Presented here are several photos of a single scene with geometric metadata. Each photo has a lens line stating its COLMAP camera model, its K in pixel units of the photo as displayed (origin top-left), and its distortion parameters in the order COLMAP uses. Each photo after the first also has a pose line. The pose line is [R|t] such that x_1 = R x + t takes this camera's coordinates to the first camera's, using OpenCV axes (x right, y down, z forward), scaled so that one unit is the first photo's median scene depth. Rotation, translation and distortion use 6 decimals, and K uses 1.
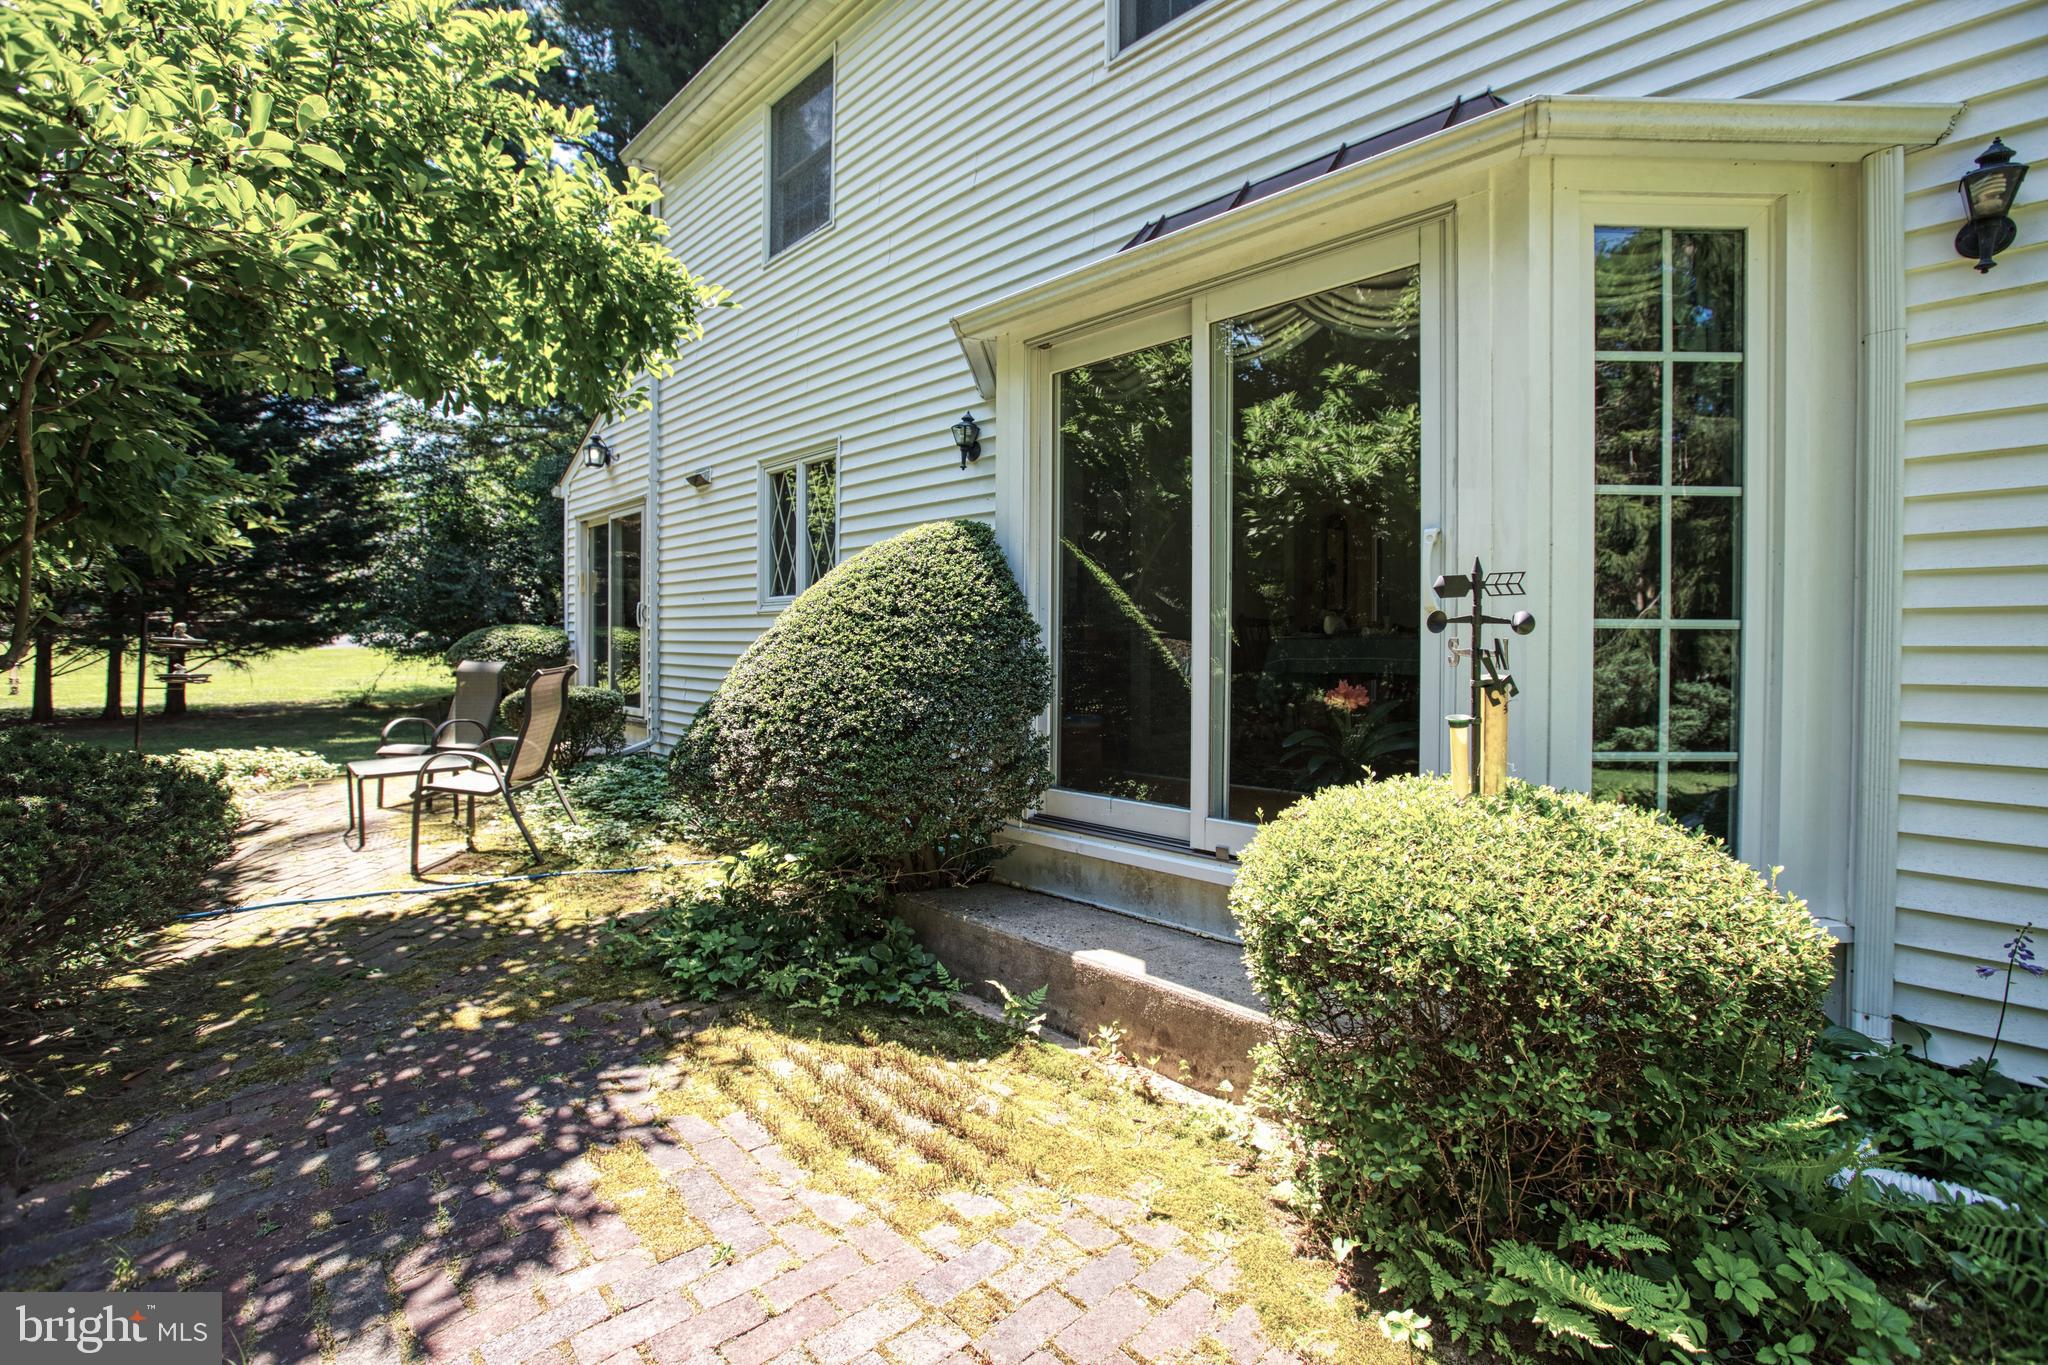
lens RADIAL K [[961.1, 0, 1019.3], [0, 961.1, 655.0], [0, 0, 1]] dist [-0.003294, 0.000643]
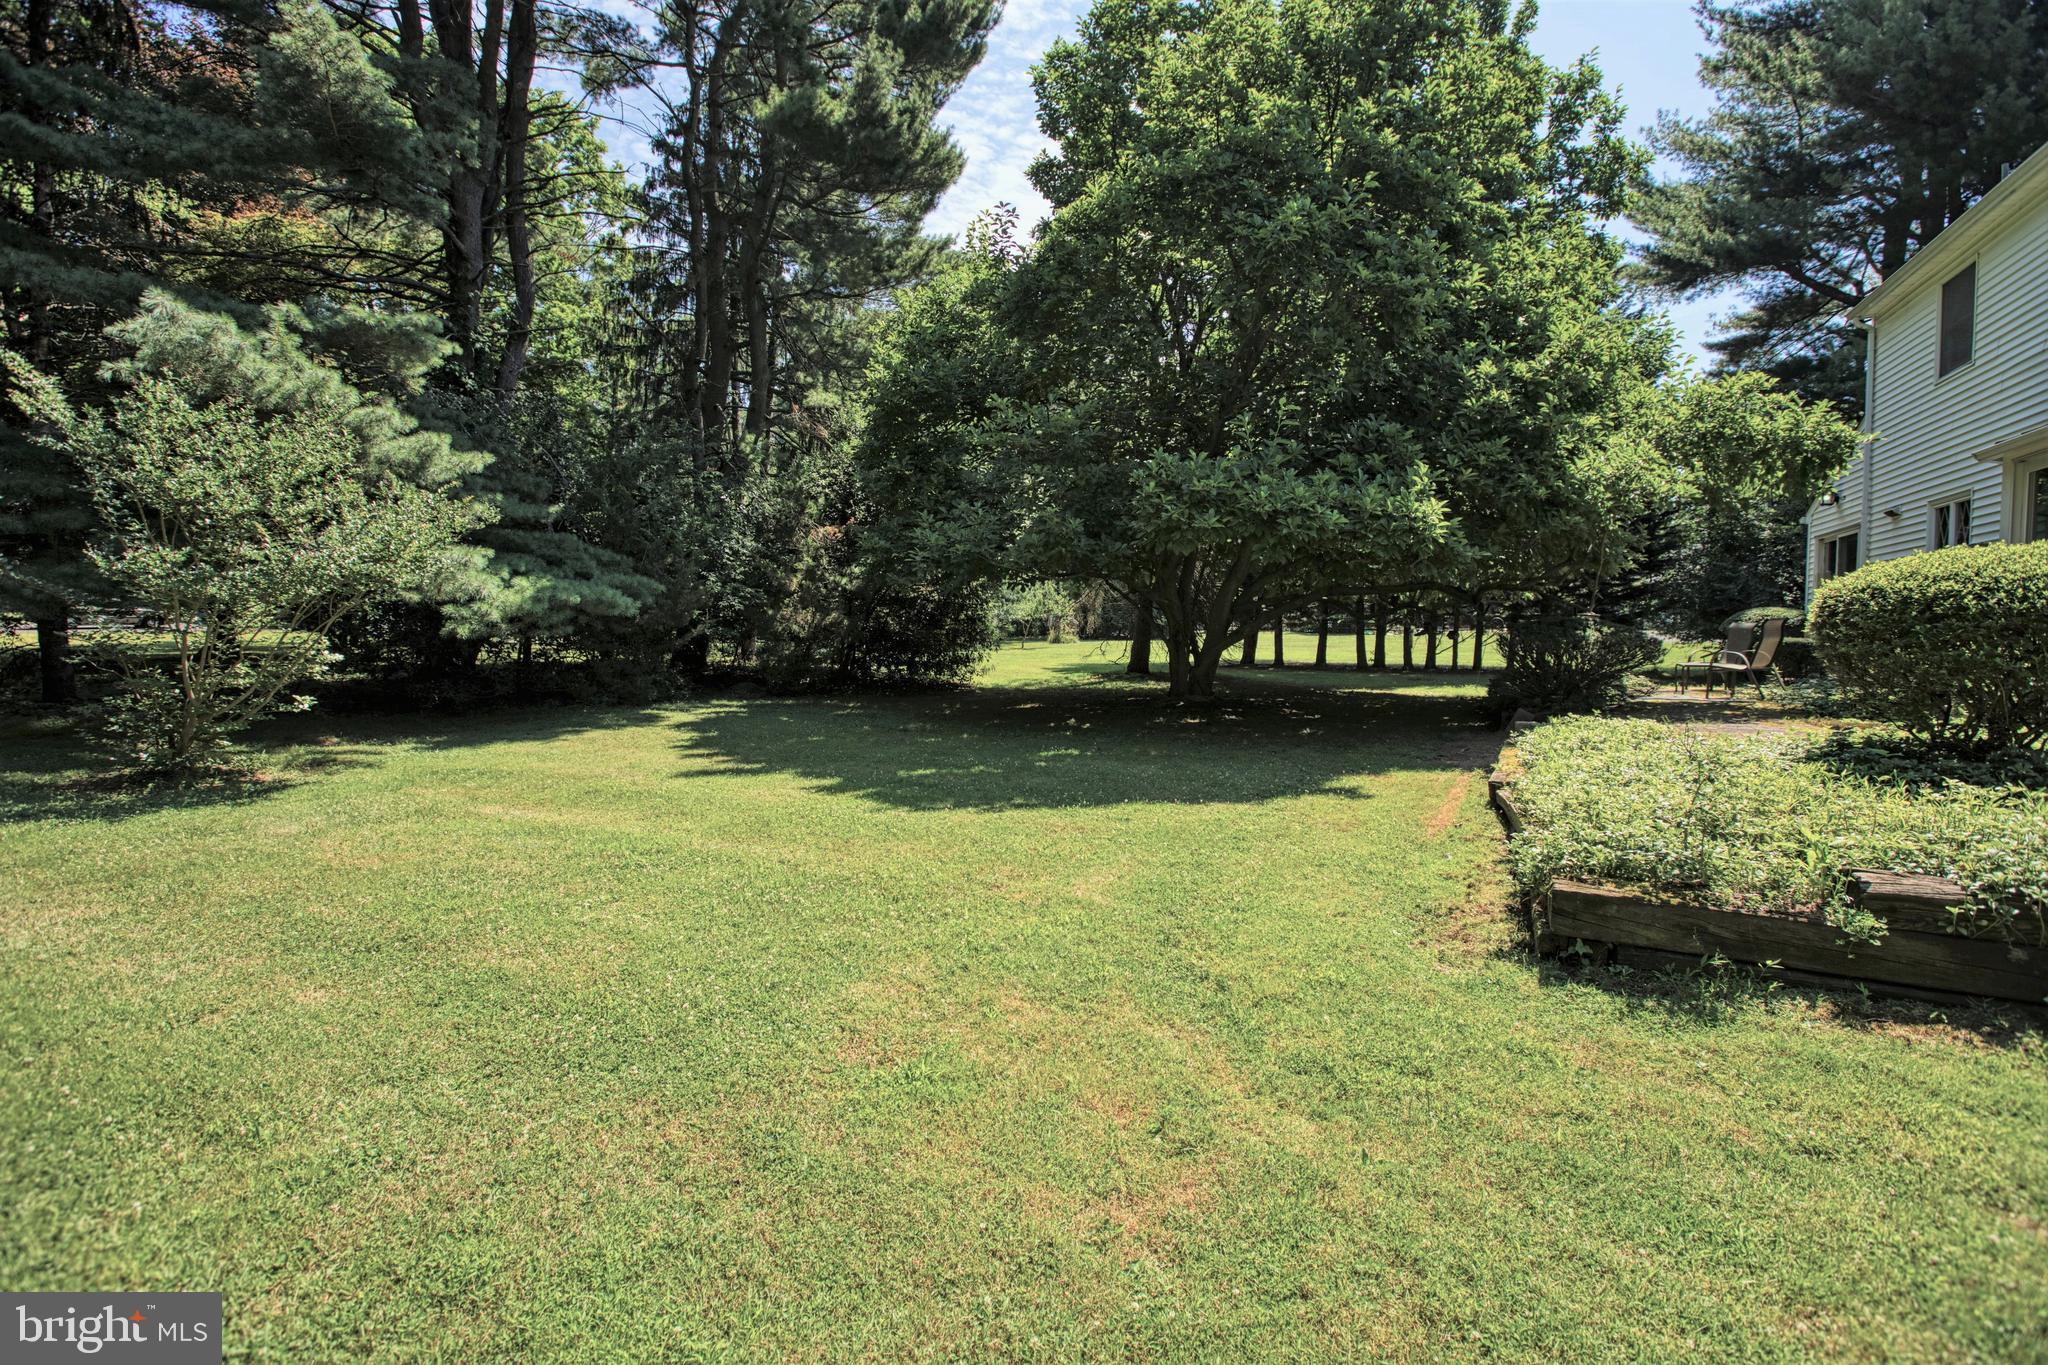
lens RADIAL K [[961.1, 0, 1019.3], [0, 961.1, 655.0], [0, 0, 1]] dist [-0.003294, 0.000643]
pose [[0.392069, 0.016954, -0.919780, 0.614236], [-0.020468, 0.999743, 0.009703, 0.075726], [0.919708, 0.015022, 0.392315, -1.043226]]
